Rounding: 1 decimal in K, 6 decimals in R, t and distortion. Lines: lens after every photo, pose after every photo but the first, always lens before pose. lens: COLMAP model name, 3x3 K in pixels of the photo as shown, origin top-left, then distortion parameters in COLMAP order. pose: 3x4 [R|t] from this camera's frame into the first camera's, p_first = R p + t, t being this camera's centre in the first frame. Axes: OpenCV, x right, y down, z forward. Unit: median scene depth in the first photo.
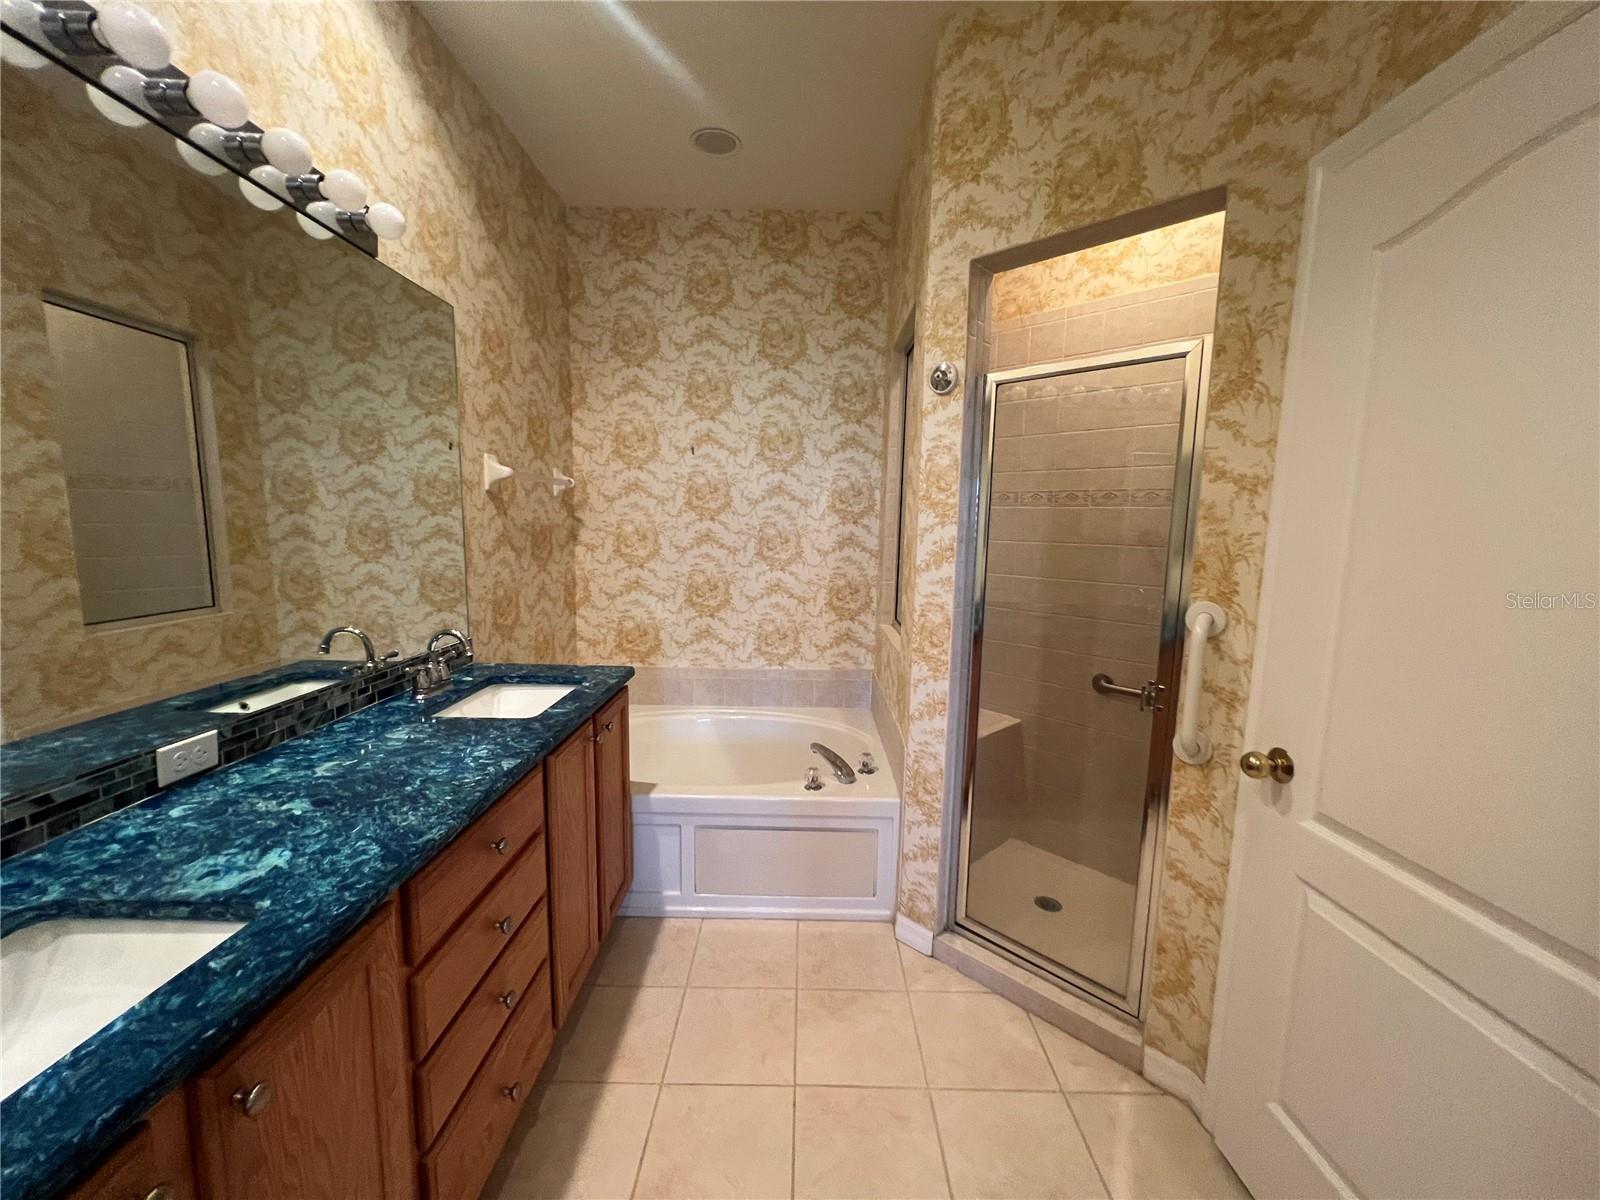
lens RADIAL K [[640.8, 0, 800.8], [0, 640.8, 604.3], [0, 0, 1]] dist [-0.001510, 0.000012]
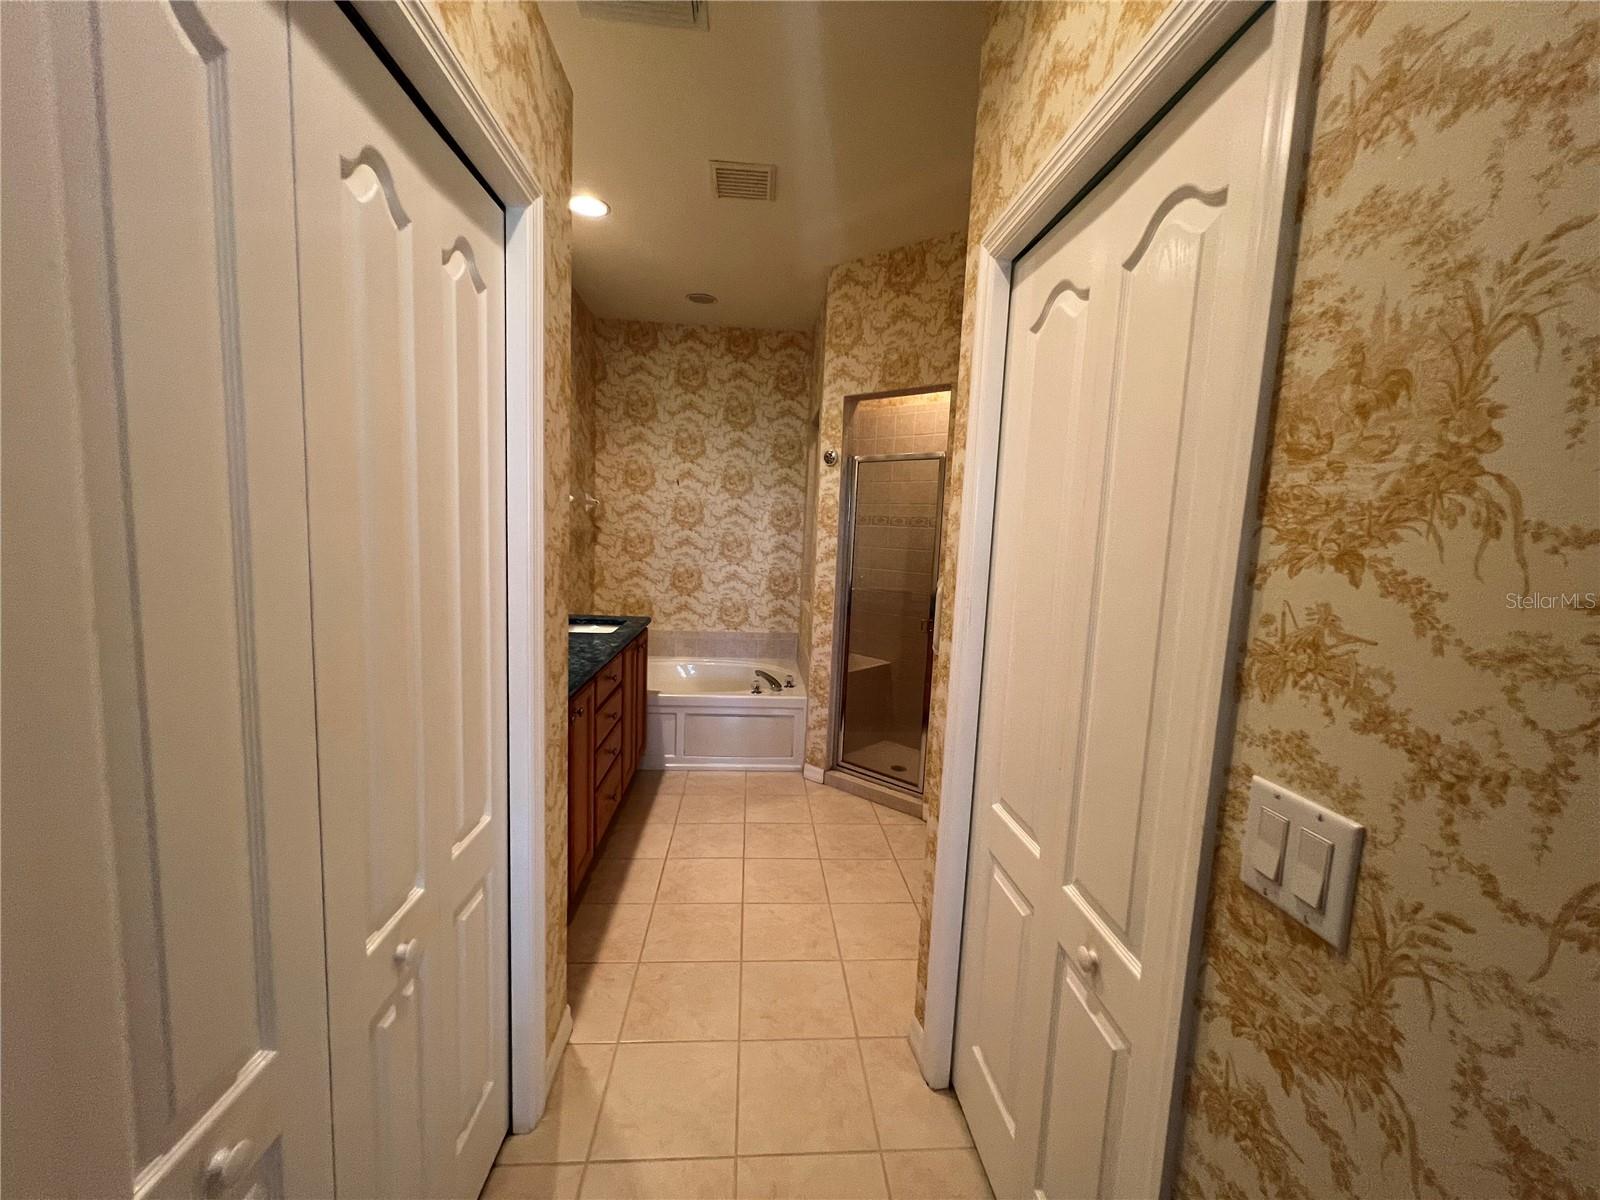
lens RADIAL K [[640.8, 0, 800.8], [0, 640.8, 604.3], [0, 0, 1]] dist [-0.001510, 0.000012]
pose [[0.996434, 0.013084, 0.083356, -0.007310], [-0.012230, 0.999867, -0.010748, 0.073565], [-0.083485, 0.009690, 0.996462, -0.682877]]
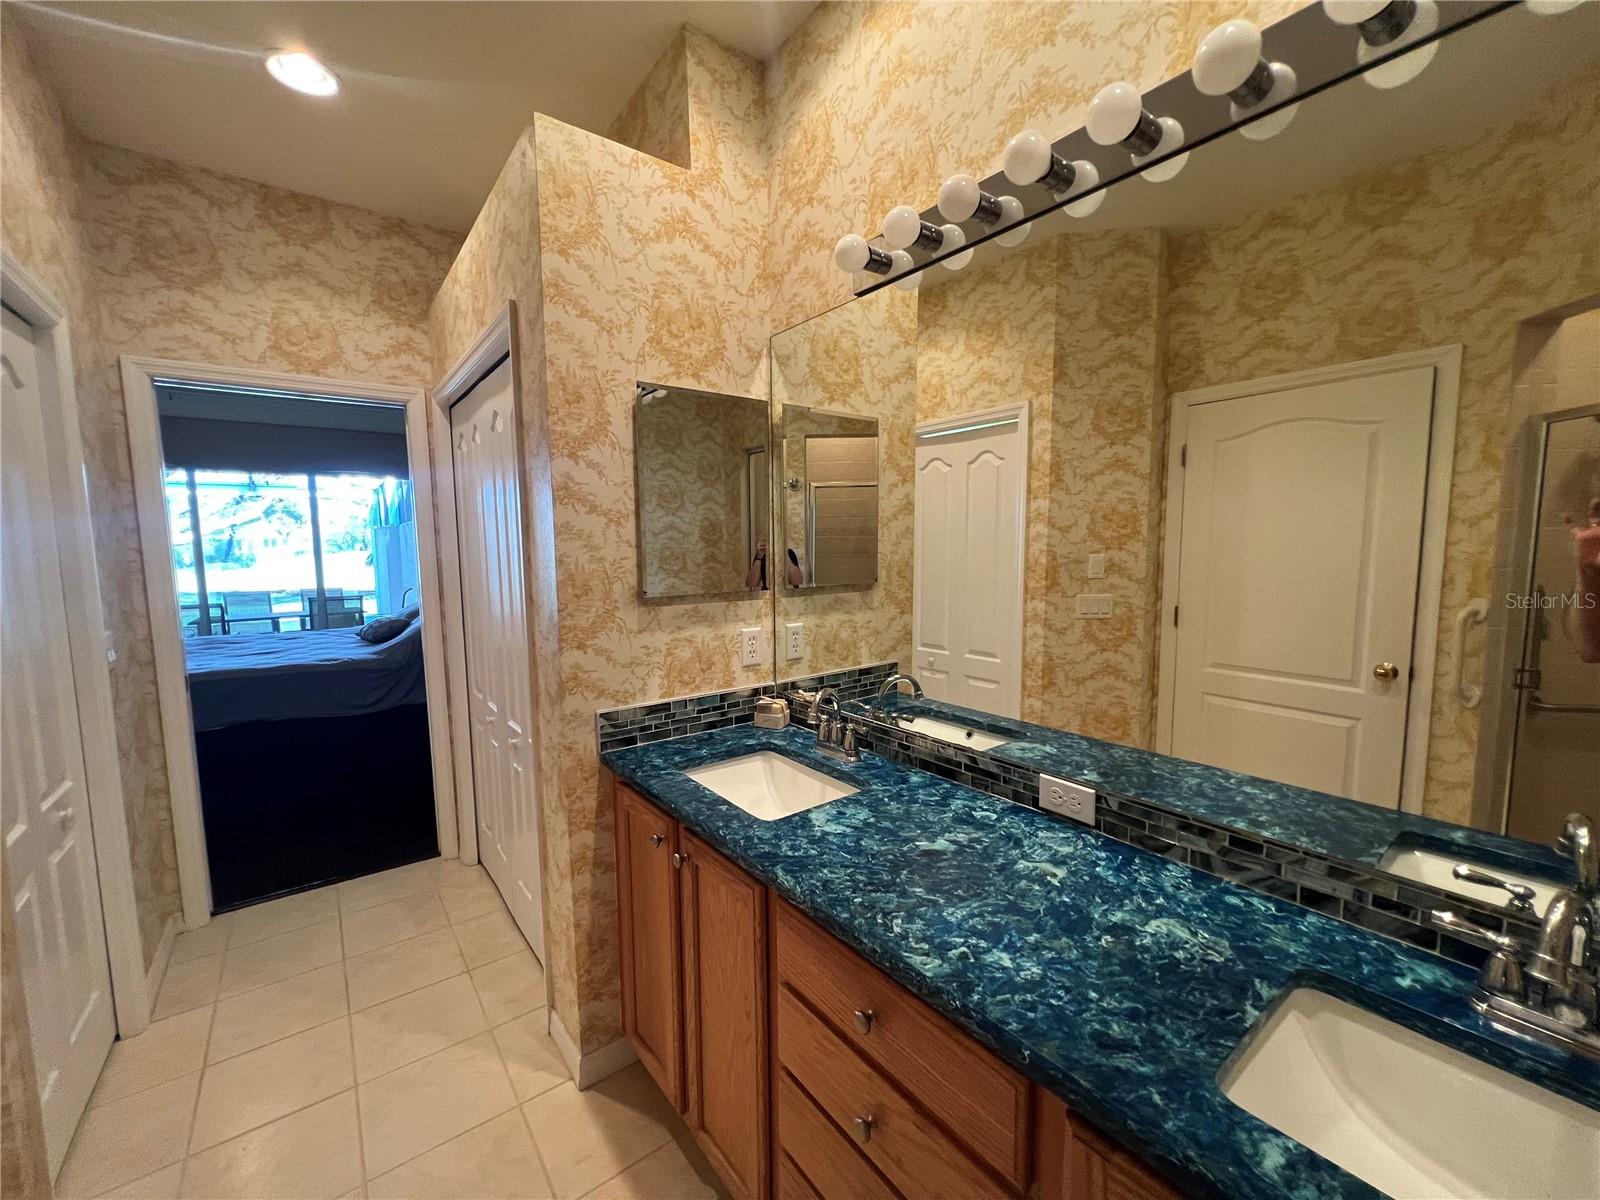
lens RADIAL K [[641.5, 0, 801.2], [0, 641.5, 603.5], [0, 0, 1]] dist [-0.001675, 0.000125]
pose [[-0.789432, 0.043316, -0.612308, 0.009946], [-0.085194, 0.980122, 0.179175, -0.134378], [0.607897, 0.193612, -0.770049, 0.882791]]
